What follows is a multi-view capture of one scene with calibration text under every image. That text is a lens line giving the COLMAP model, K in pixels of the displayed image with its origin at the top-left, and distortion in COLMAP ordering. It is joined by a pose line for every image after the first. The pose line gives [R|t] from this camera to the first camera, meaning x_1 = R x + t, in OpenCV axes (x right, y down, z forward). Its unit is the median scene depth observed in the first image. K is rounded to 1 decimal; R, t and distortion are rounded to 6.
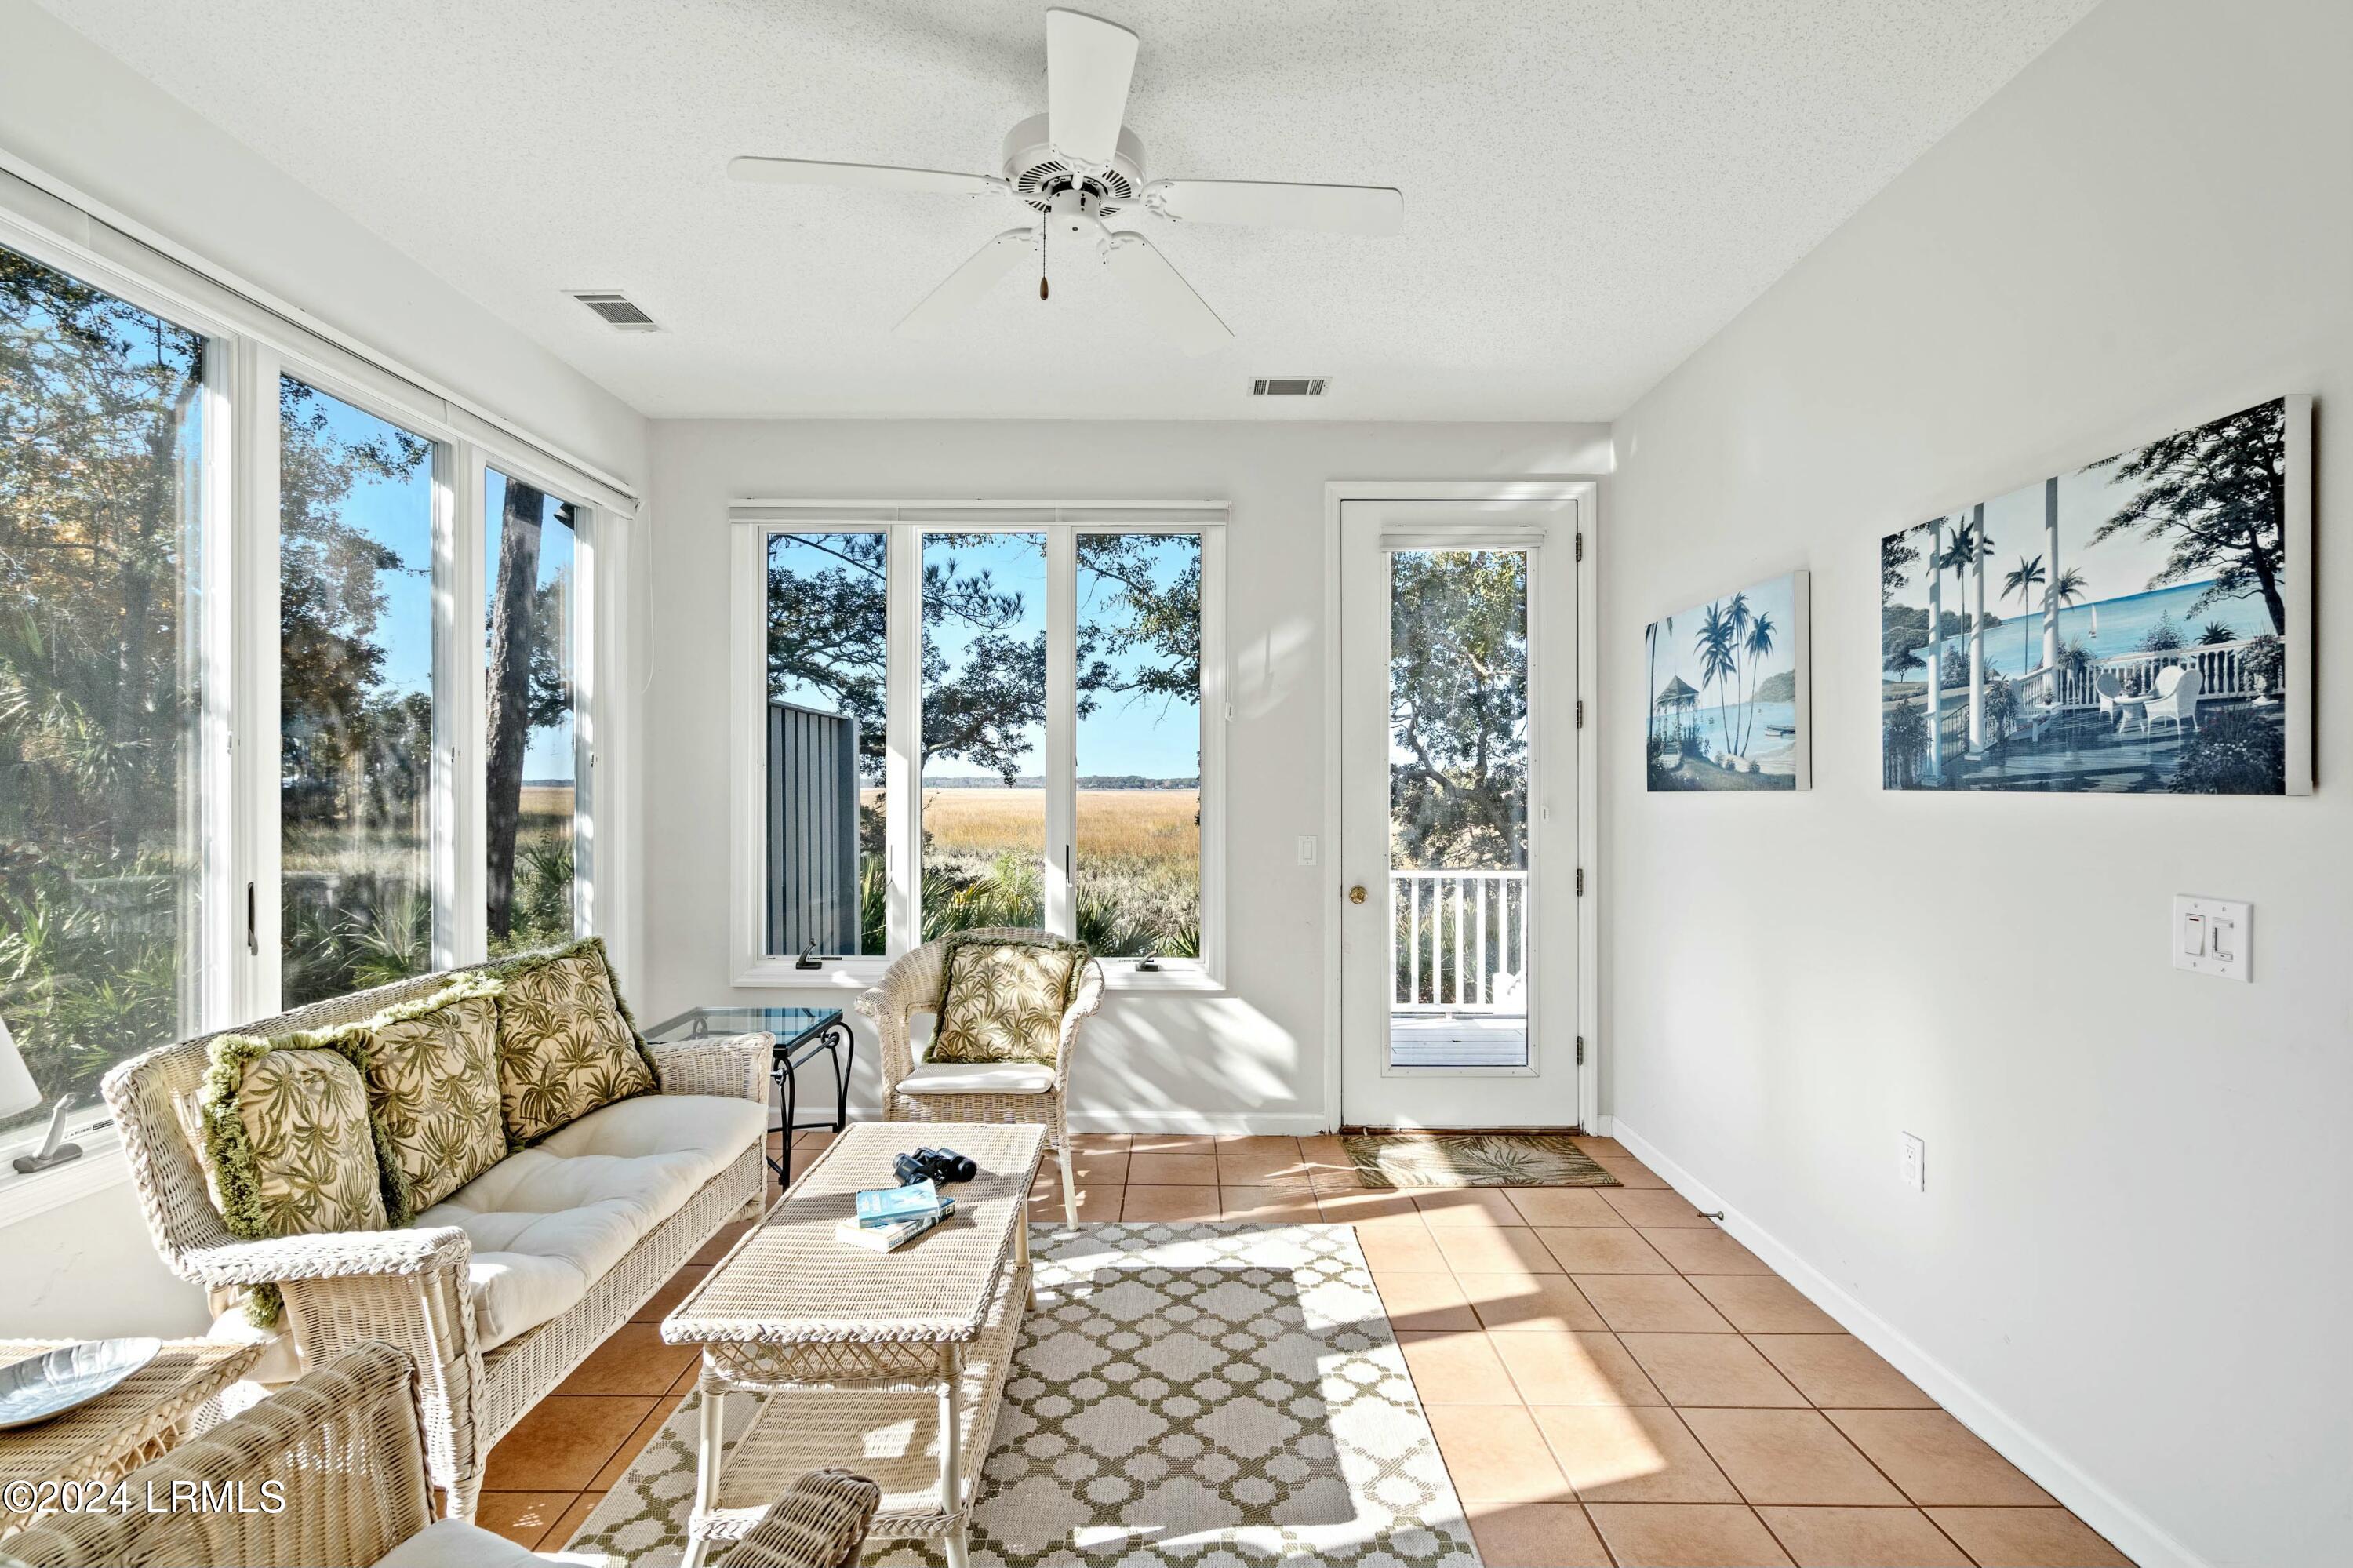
lens RADIAL K [[1060.5, 0, 1171.1], [0, 1060.5, 796.6], [0, 0, 1]] dist [-0.007760, 0.004220]
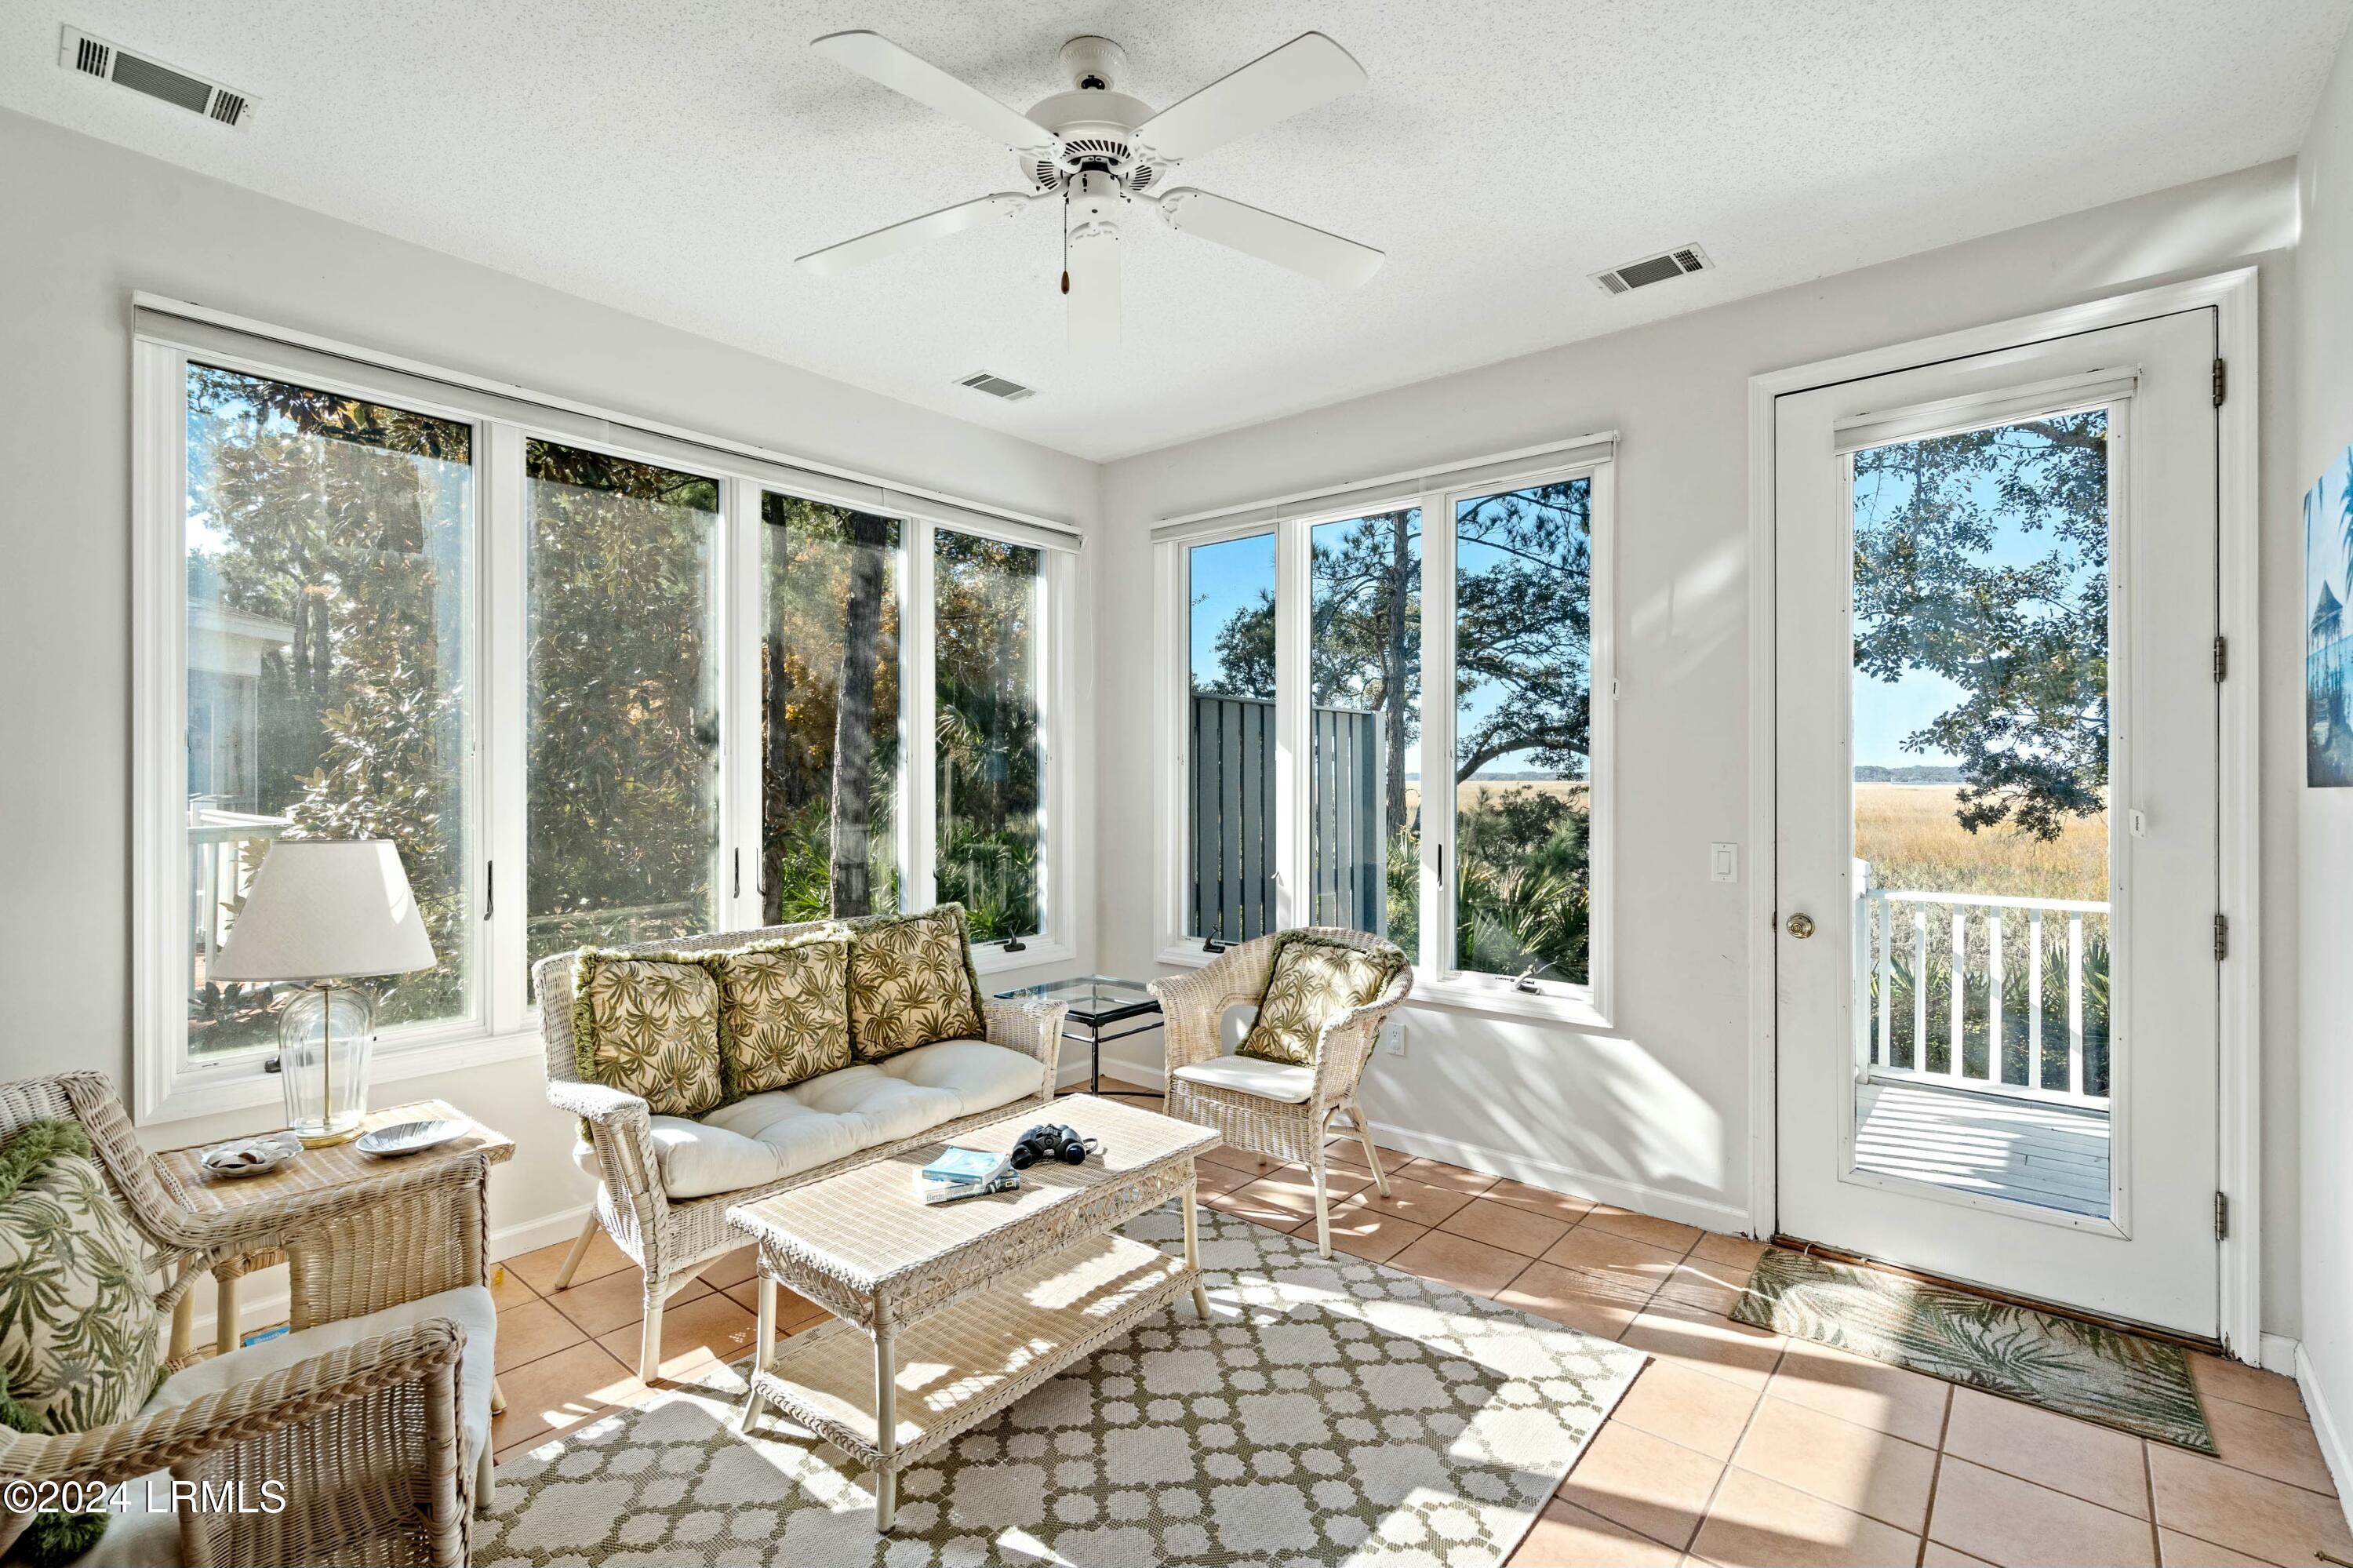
lens RADIAL K [[1061.1, 0, 1173.0], [0, 1061.1, 788.8], [0, 0, 1]] dist [-0.009106, 0.005346]
pose [[0.769478, 0.002369, -0.638669, 0.461250], [-0.003151, 0.999995, -0.000087, -0.001966], [0.638665, 0.002079, 0.769482, 0.229645]]
